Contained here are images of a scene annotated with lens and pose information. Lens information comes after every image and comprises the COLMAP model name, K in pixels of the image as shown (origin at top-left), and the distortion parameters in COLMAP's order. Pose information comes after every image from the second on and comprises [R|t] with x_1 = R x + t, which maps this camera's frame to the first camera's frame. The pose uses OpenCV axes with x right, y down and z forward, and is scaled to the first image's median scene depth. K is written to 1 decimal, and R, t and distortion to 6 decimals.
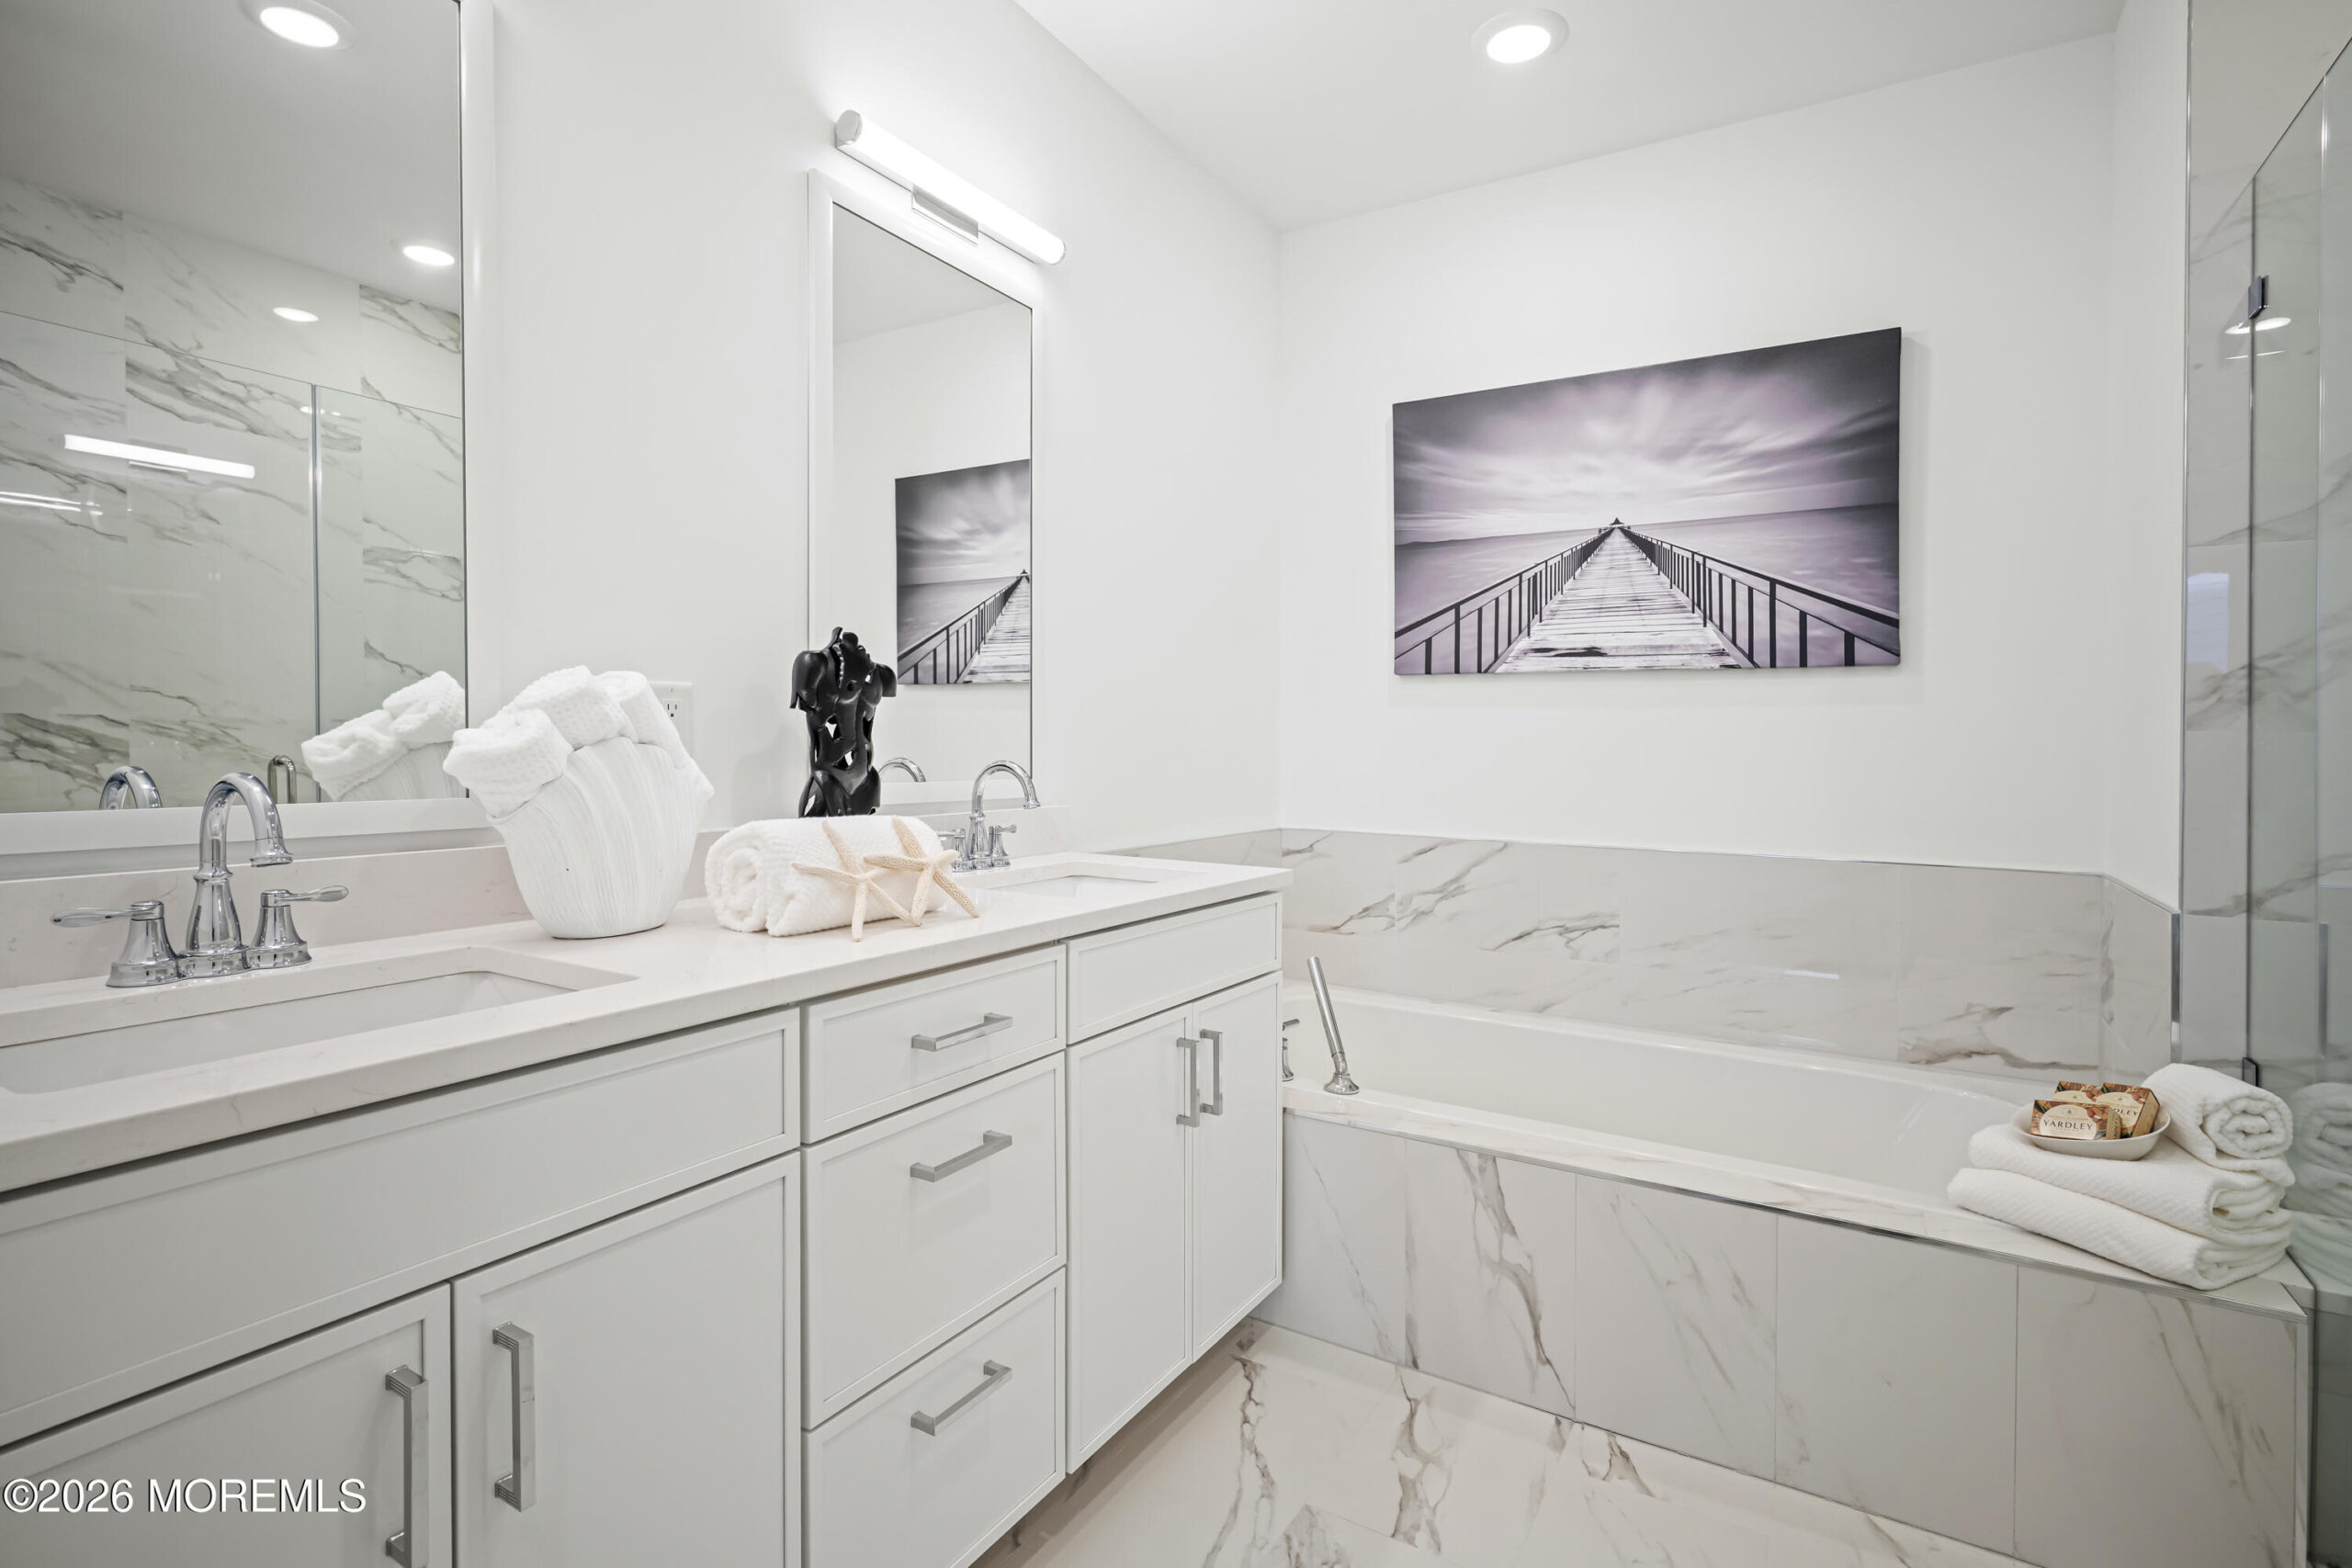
lens RADIAL K [[1125.1, 0, 1176.3], [0, 1125.1, 776.4], [0, 0, 1]] dist [0.004917, 0.000582]
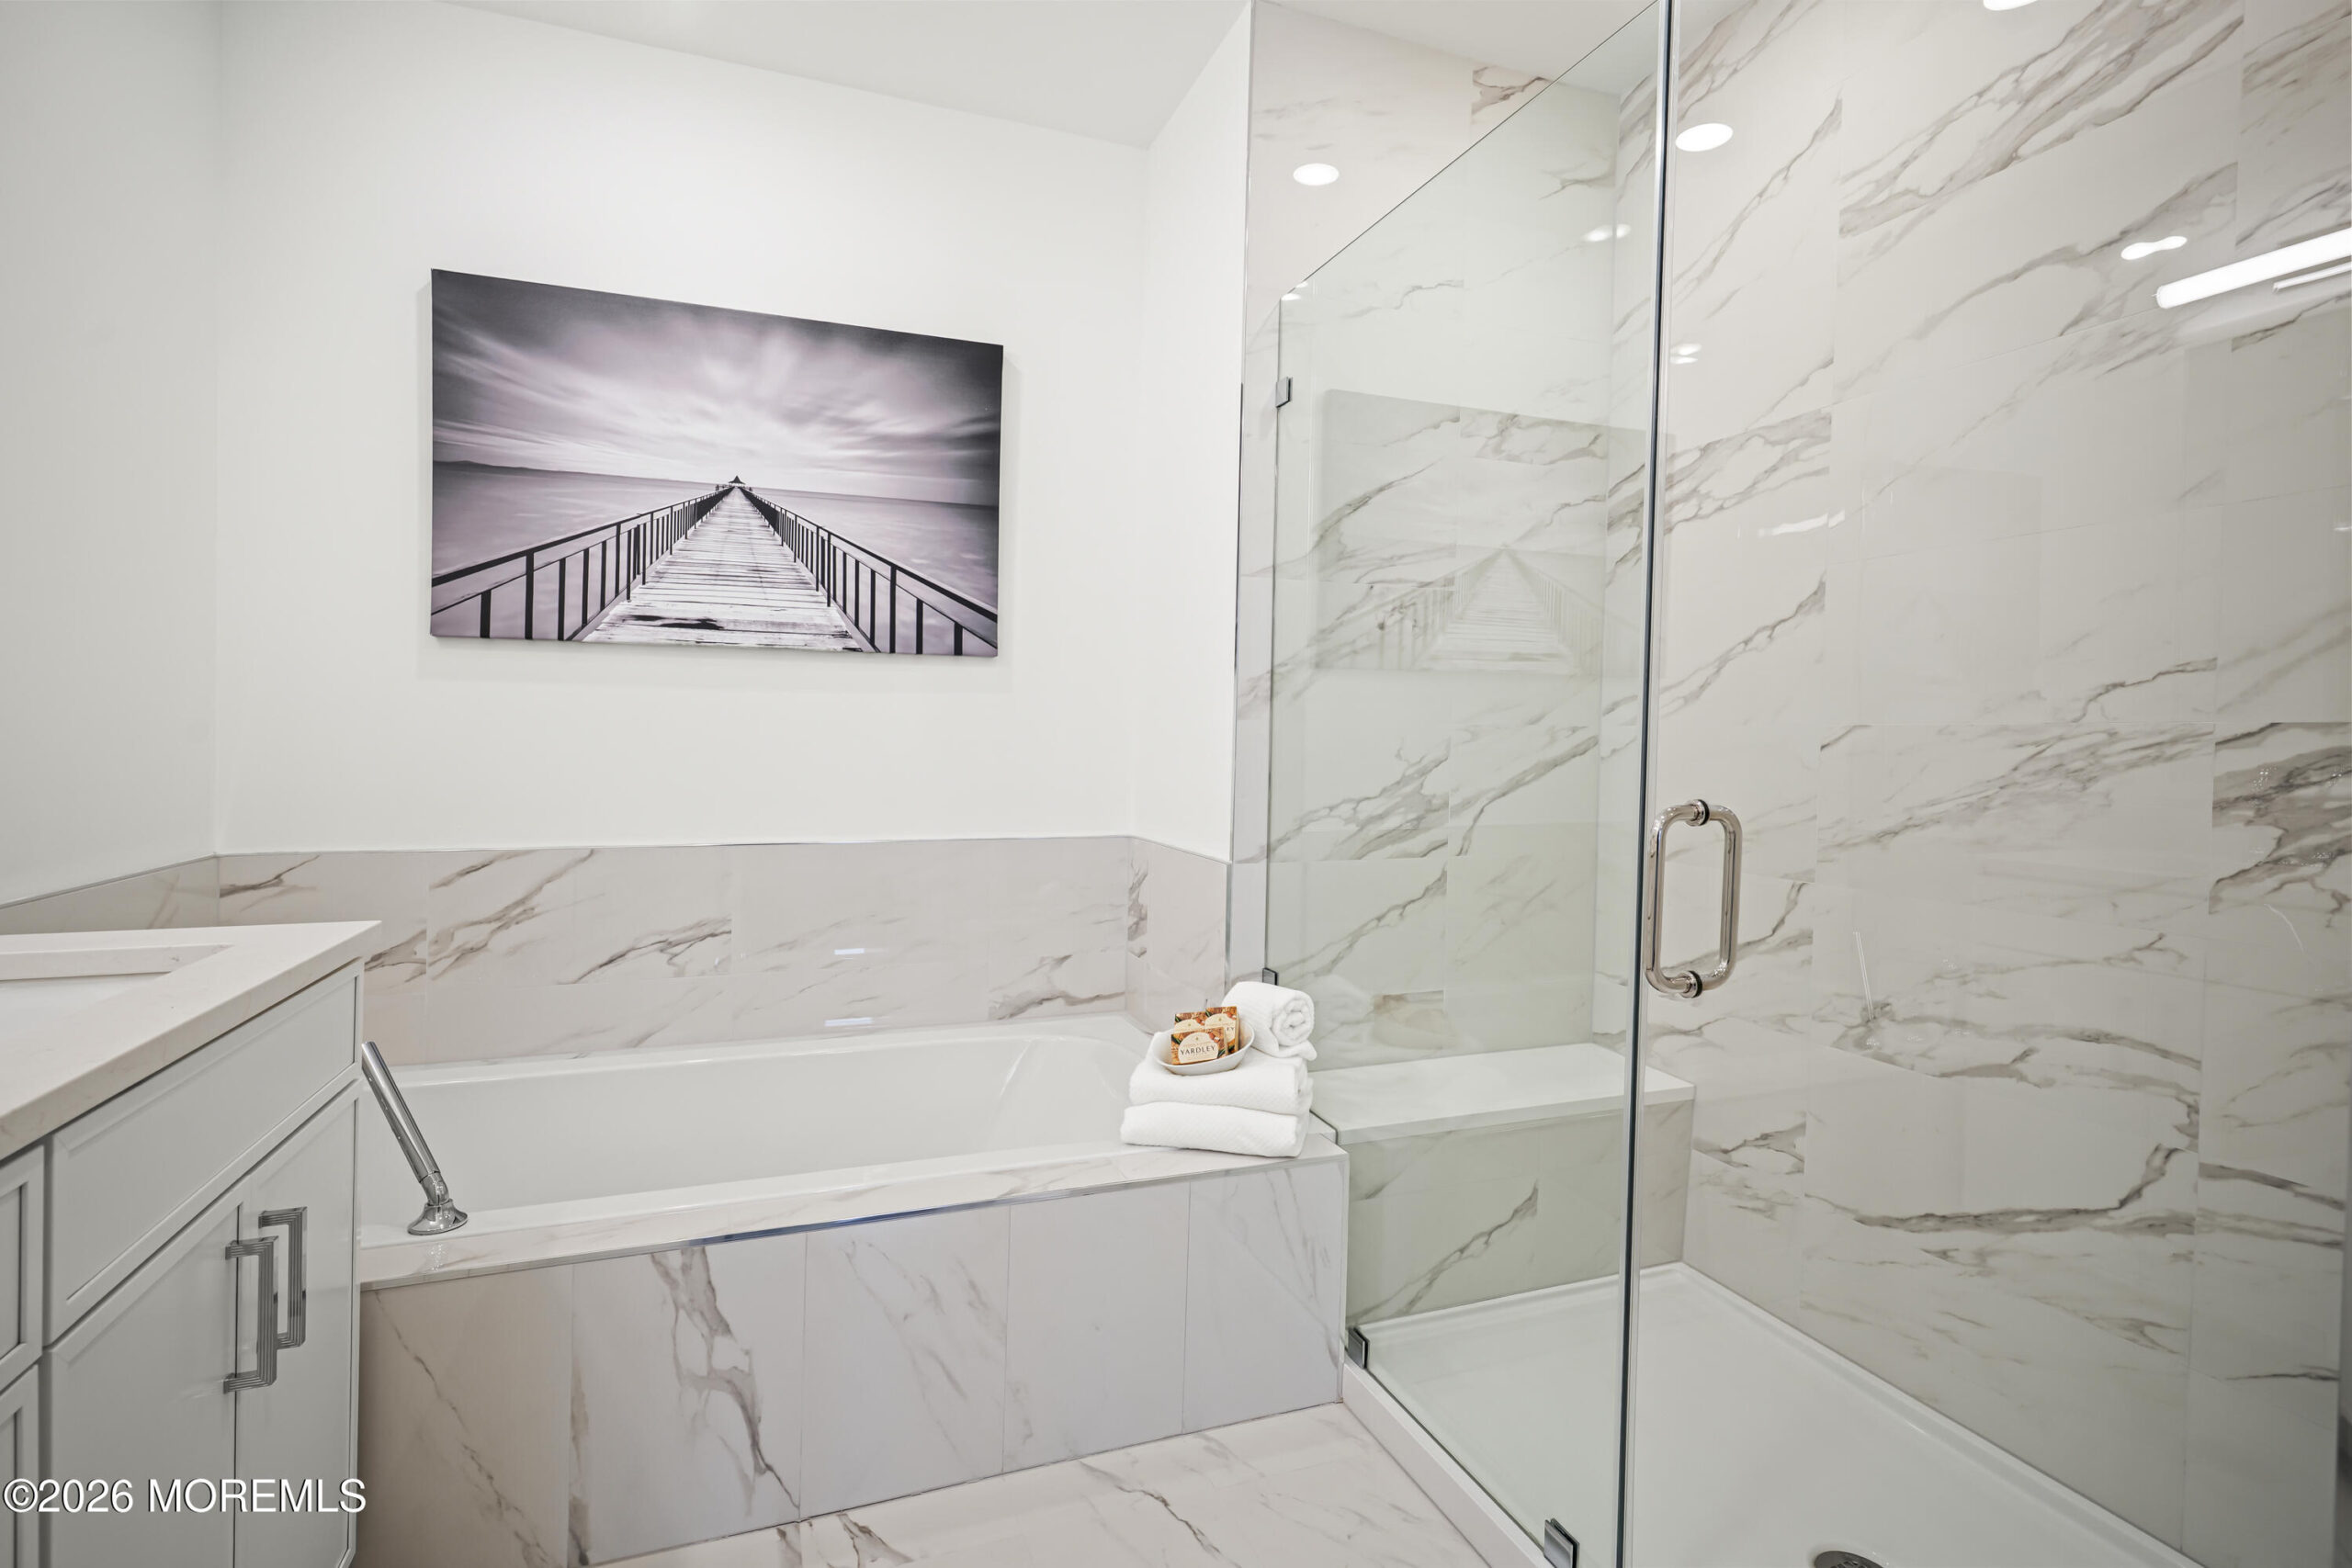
lens RADIAL K [[1132.1, 0, 1171.8], [0, 1132.1, 752.5], [0, 0, 1]] dist [0.004219, 0.000962]
pose [[0.622045, -0.016868, 0.782800, -0.103592], [0.021124, 0.999766, 0.004757, -0.007654], [-0.782697, 0.013577, 0.622255, 0.178915]]
